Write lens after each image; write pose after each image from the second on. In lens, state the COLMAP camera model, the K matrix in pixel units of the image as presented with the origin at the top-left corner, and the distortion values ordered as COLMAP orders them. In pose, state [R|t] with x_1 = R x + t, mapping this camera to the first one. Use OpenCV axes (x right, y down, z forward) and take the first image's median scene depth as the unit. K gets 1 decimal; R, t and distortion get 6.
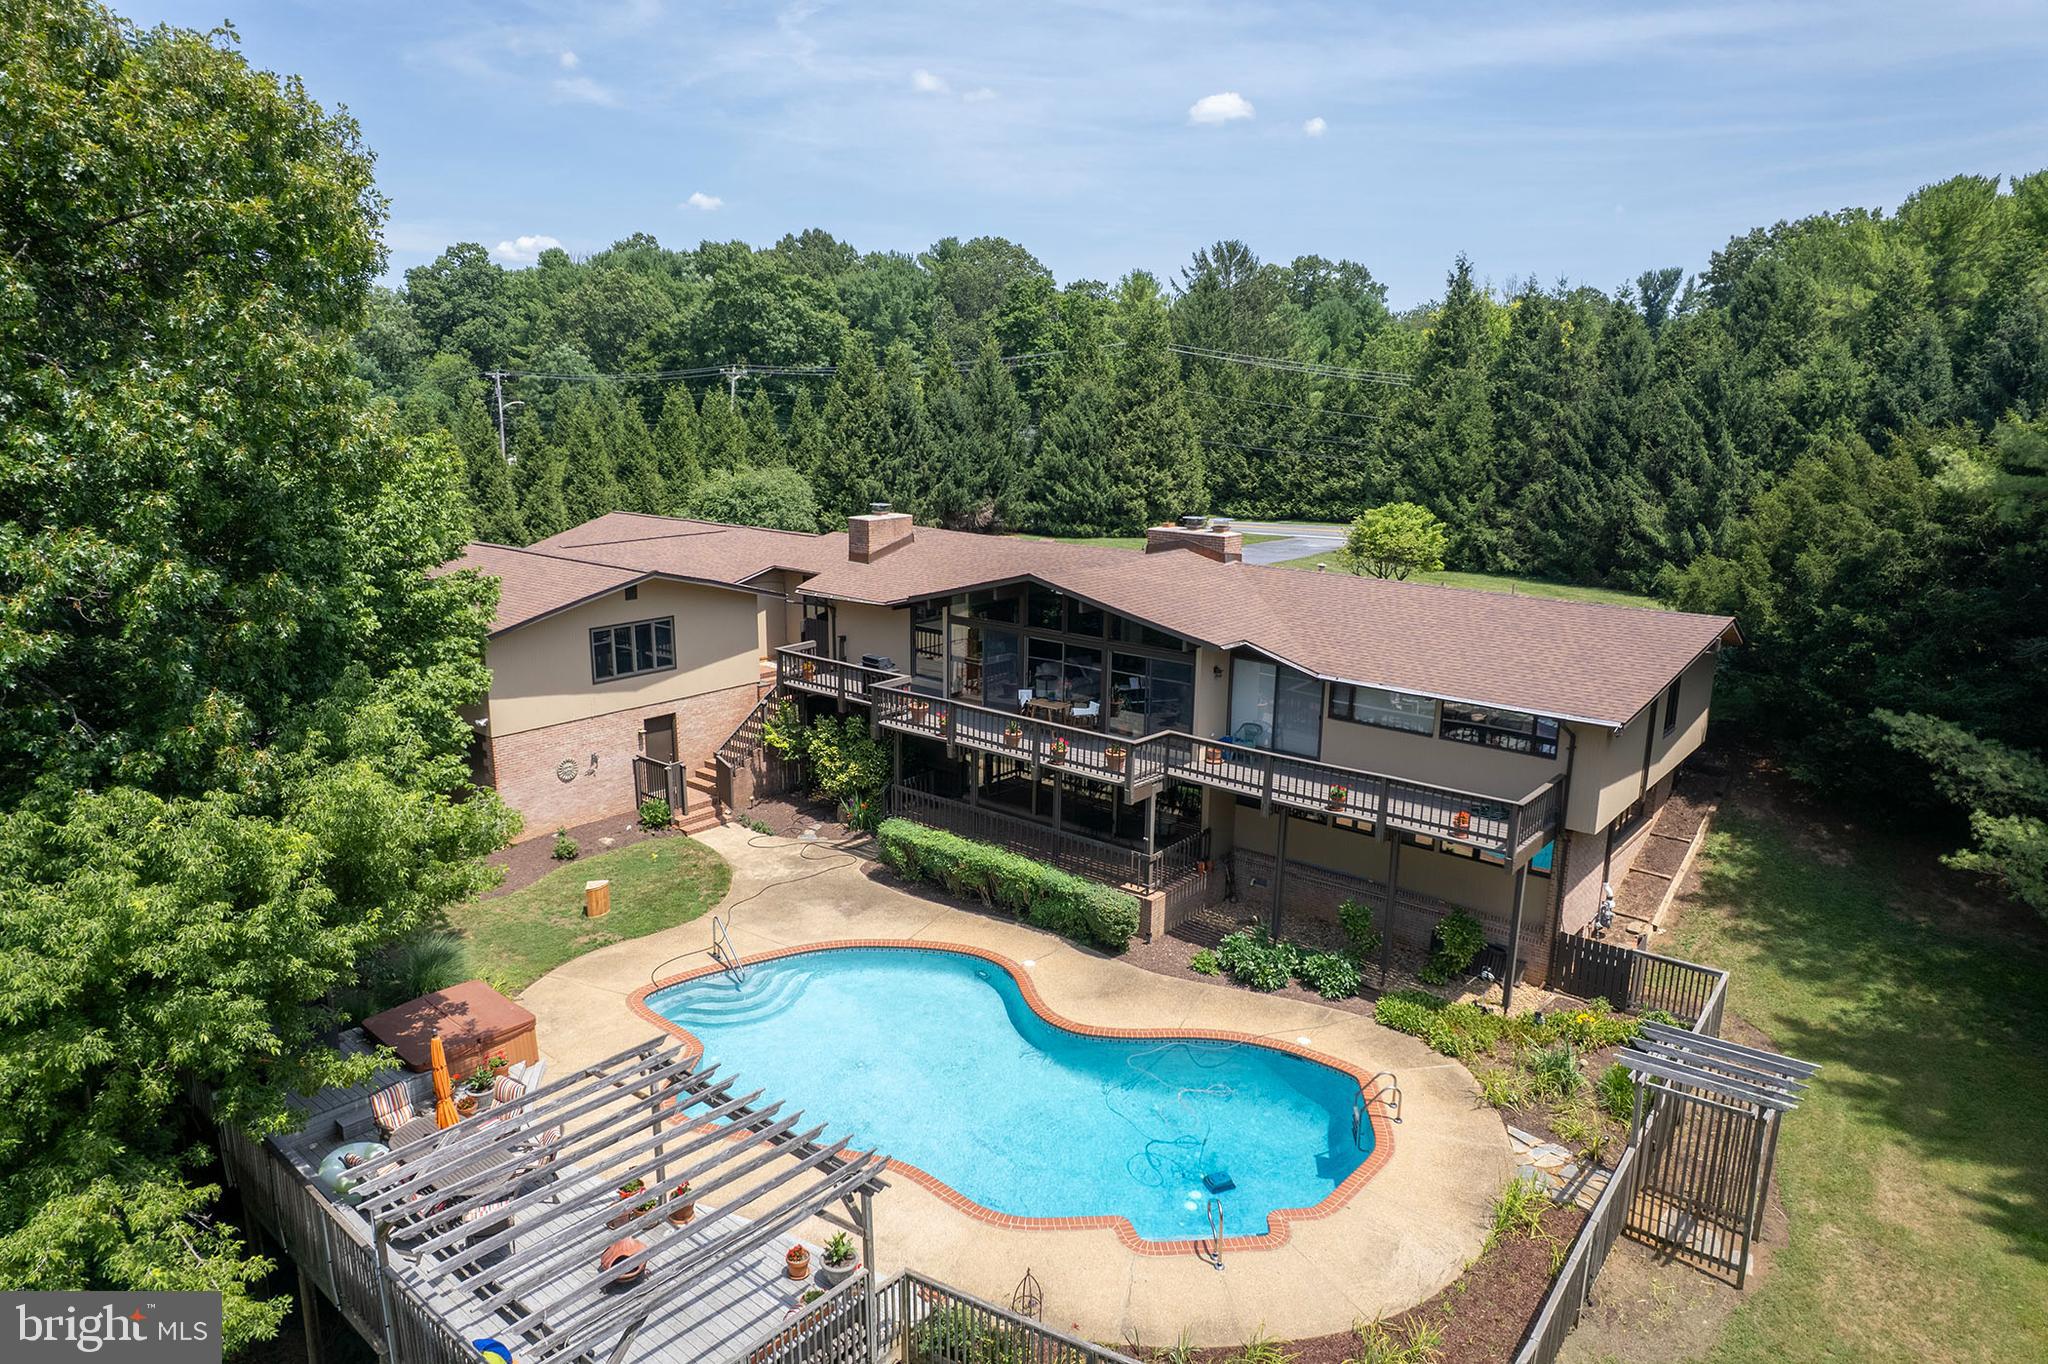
lens RADIAL K [[1330.1, 0, 1006.9], [0, 1330.1, 628.4], [0, 0, 1]] dist [-0.056218, 0.044717]
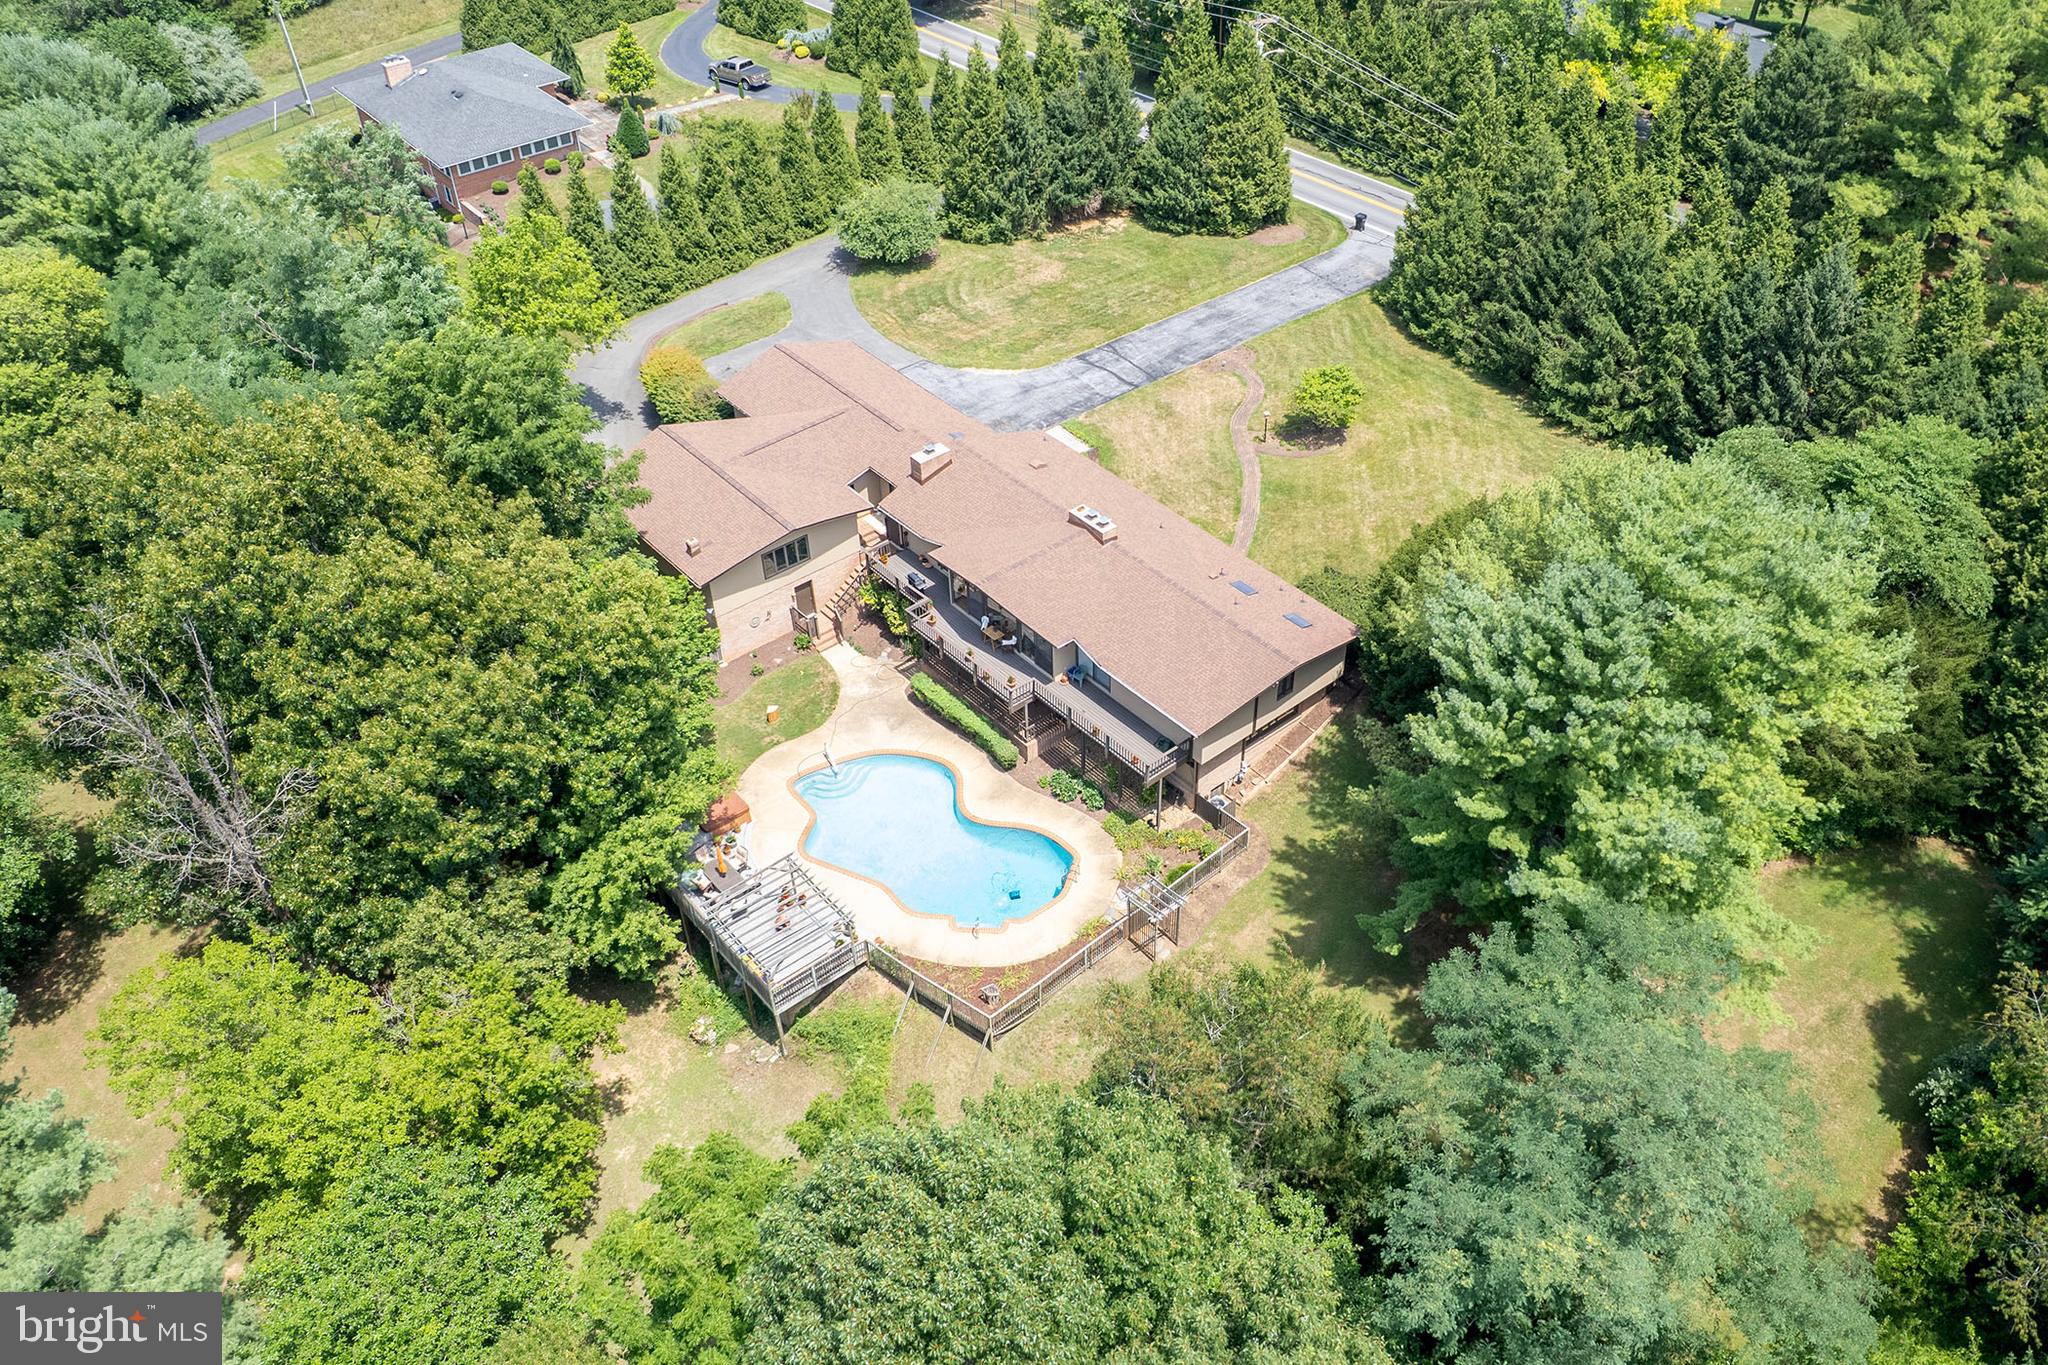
lens RADIAL K [[1769.0, 0, 1137.0], [0, 1769.0, 607.7], [0, 0, 1]] dist [-0.050324, -0.010152]
pose [[0.991783, 0.080951, -0.099063, 0.528935], [-0.026996, 0.889333, 0.456462, -1.248836], [0.125050, -0.450037, 0.884211, -1.333607]]
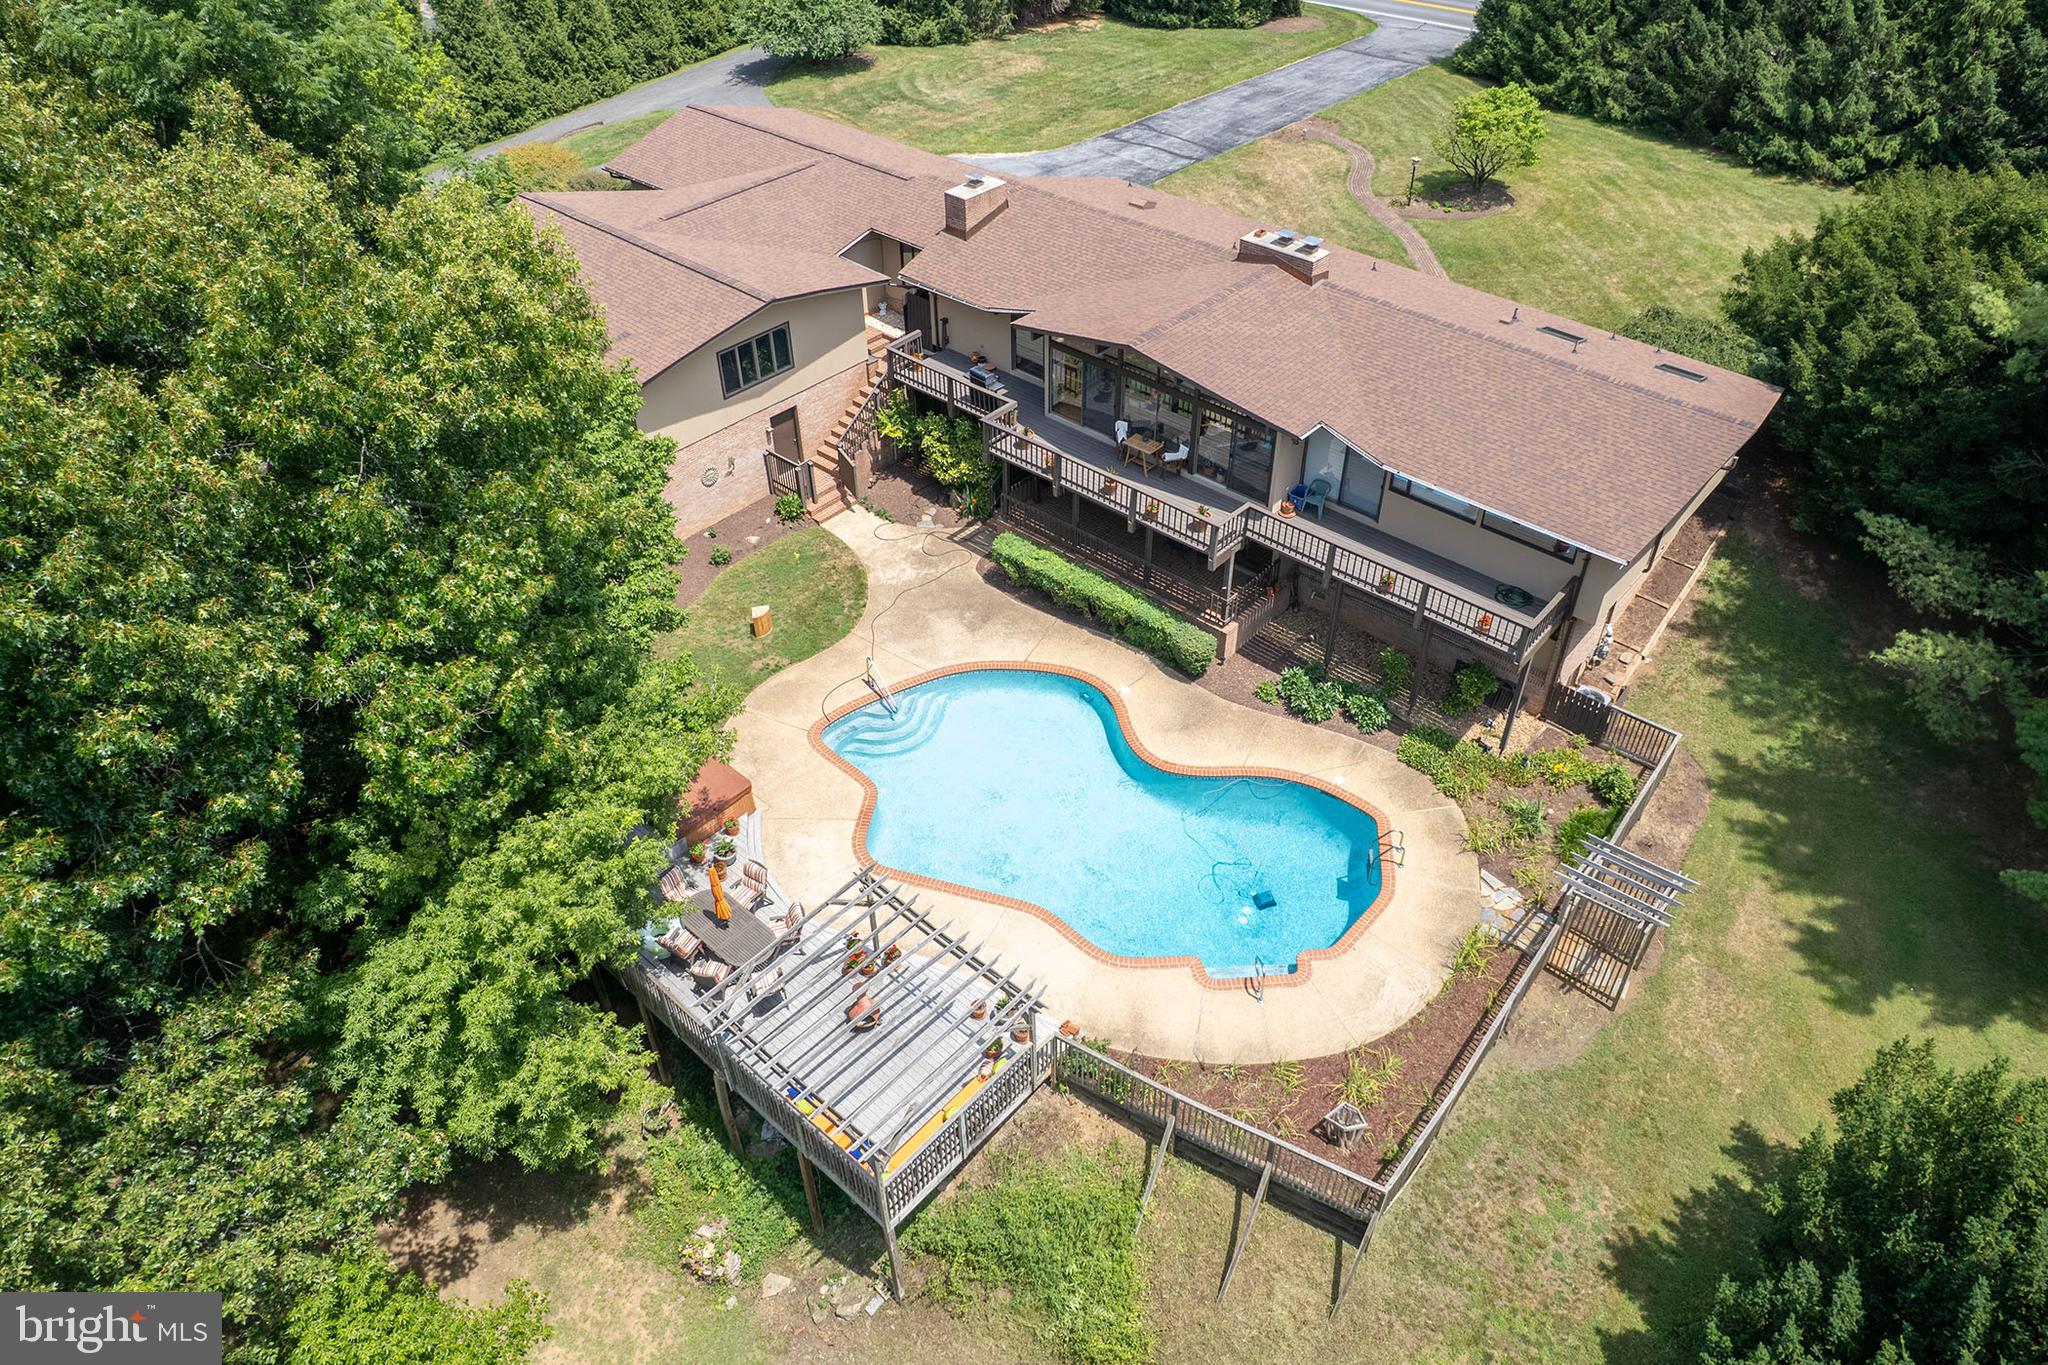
lens RADIAL K [[1426.4, 0, 1049.2], [0, 1426.4, 598.1], [0, 0, 1]] dist [-0.056232, 0.034755]
pose [[0.999931, 0.001033, -0.011715, -0.035639], [0.004269, 0.896298, 0.443431, -0.387807], [0.010958, -0.443450, 0.896232, -0.142090]]
